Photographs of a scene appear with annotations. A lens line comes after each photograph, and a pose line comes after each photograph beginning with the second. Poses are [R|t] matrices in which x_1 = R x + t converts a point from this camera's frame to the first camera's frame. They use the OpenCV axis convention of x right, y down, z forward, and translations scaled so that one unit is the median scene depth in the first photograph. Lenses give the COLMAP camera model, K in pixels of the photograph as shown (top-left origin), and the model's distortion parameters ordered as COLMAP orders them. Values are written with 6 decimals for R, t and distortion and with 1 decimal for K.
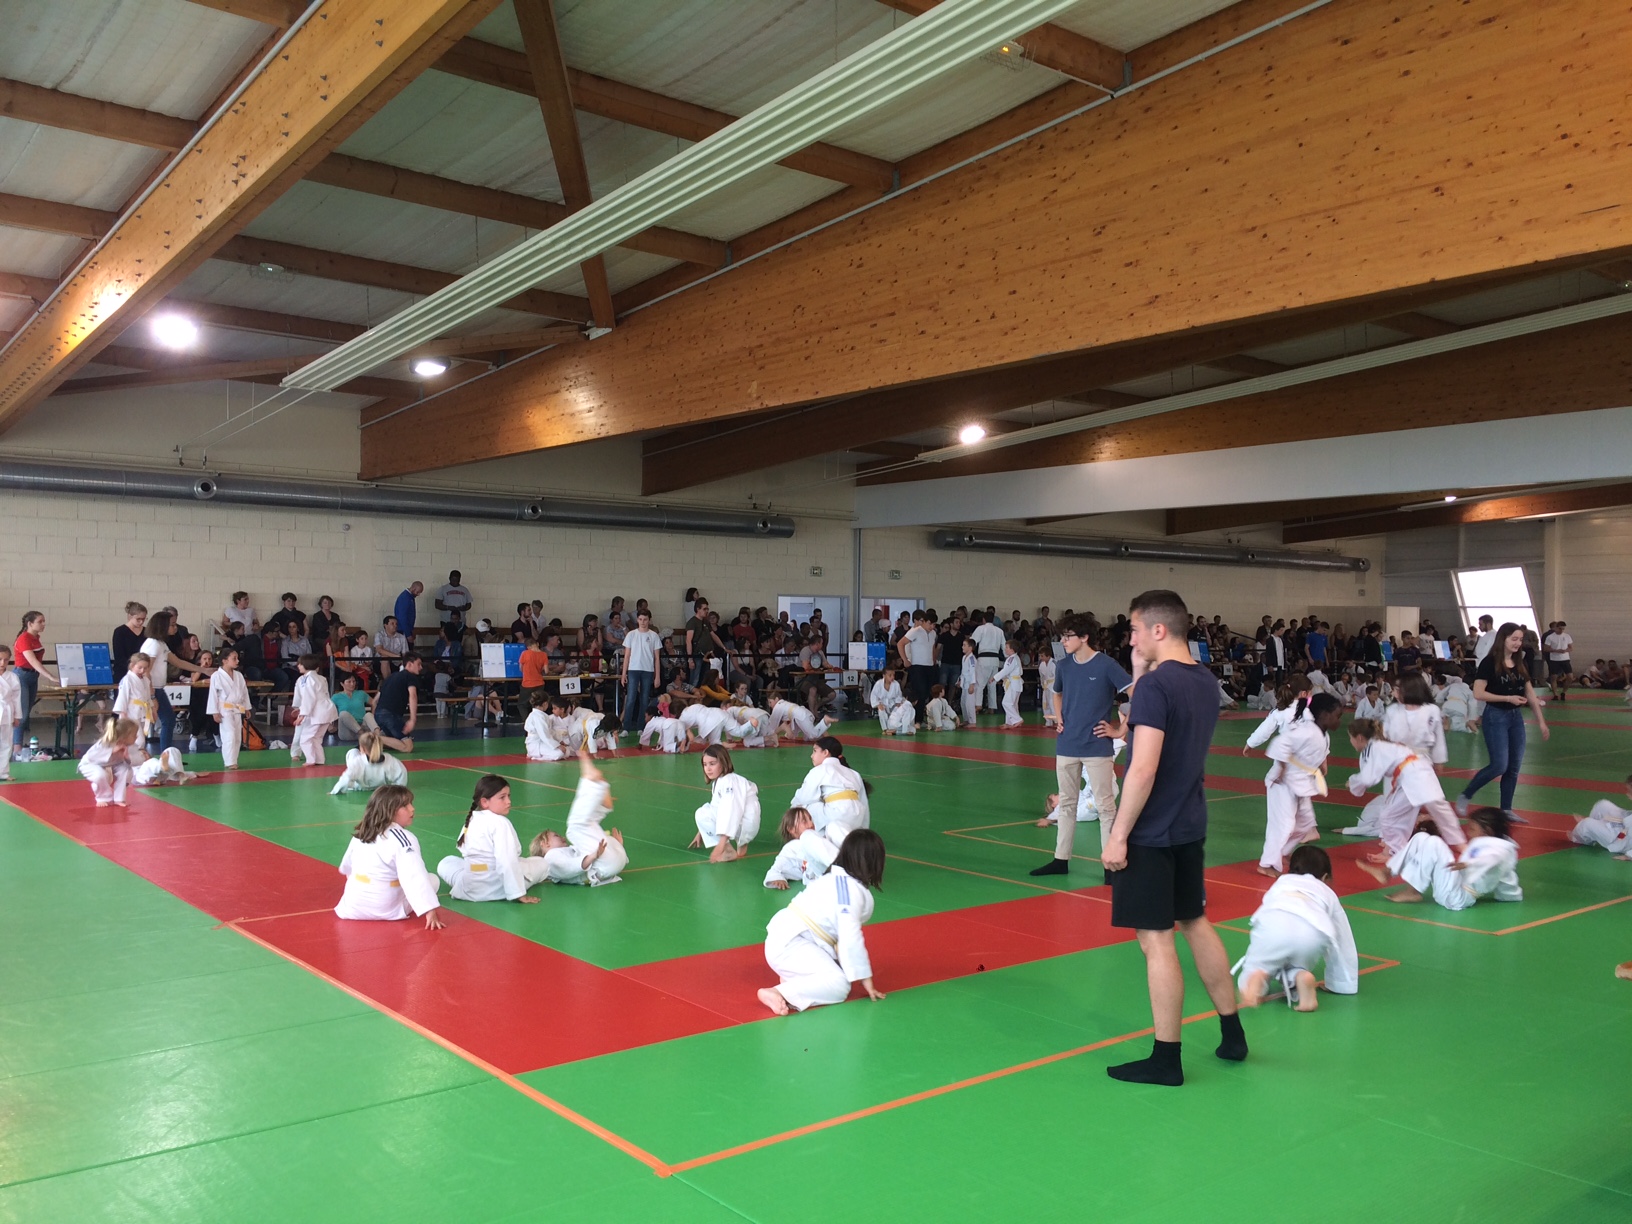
lens RADIAL K [[1404.3, 0, 816.0], [0, 1404.3, 612.0], [0, 0, 1]] dist [0.115566, -0.001378]
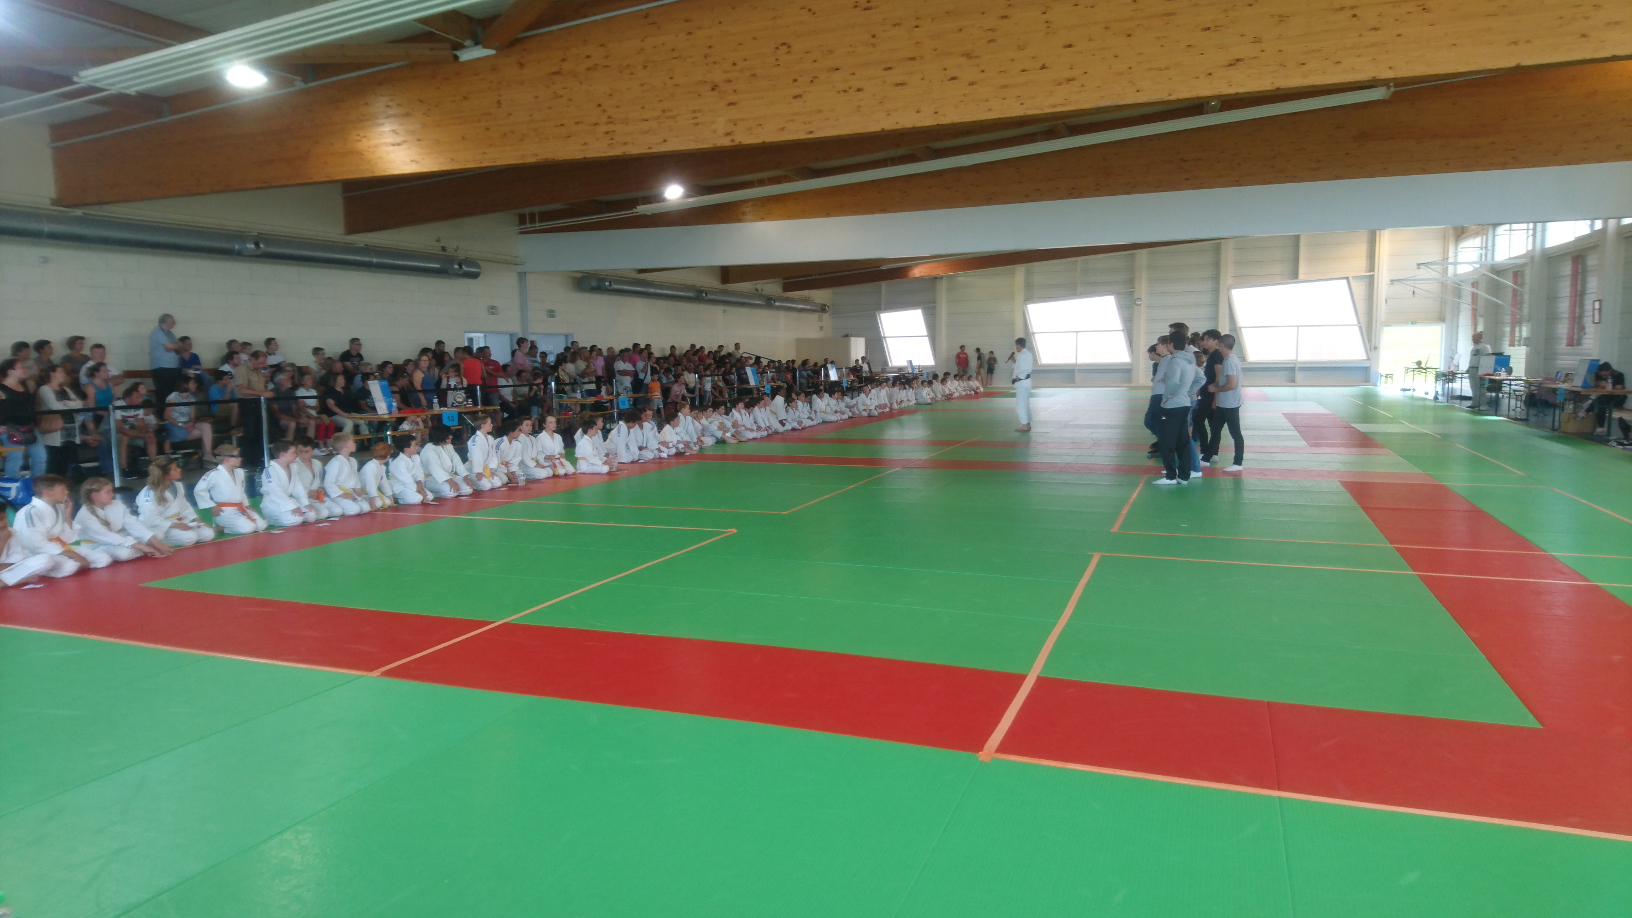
lens RADIAL K [[1024.4, 0, 816.0], [0, 1024.4, 459.0], [0, 0, 1]] dist [0.102319, -0.129728]
pose [[0.874382, -0.071462, 0.479947, -0.314892], [0.018623, 0.993309, 0.113973, -0.000795], [-0.484880, -0.090718, 0.869863, 0.250891]]
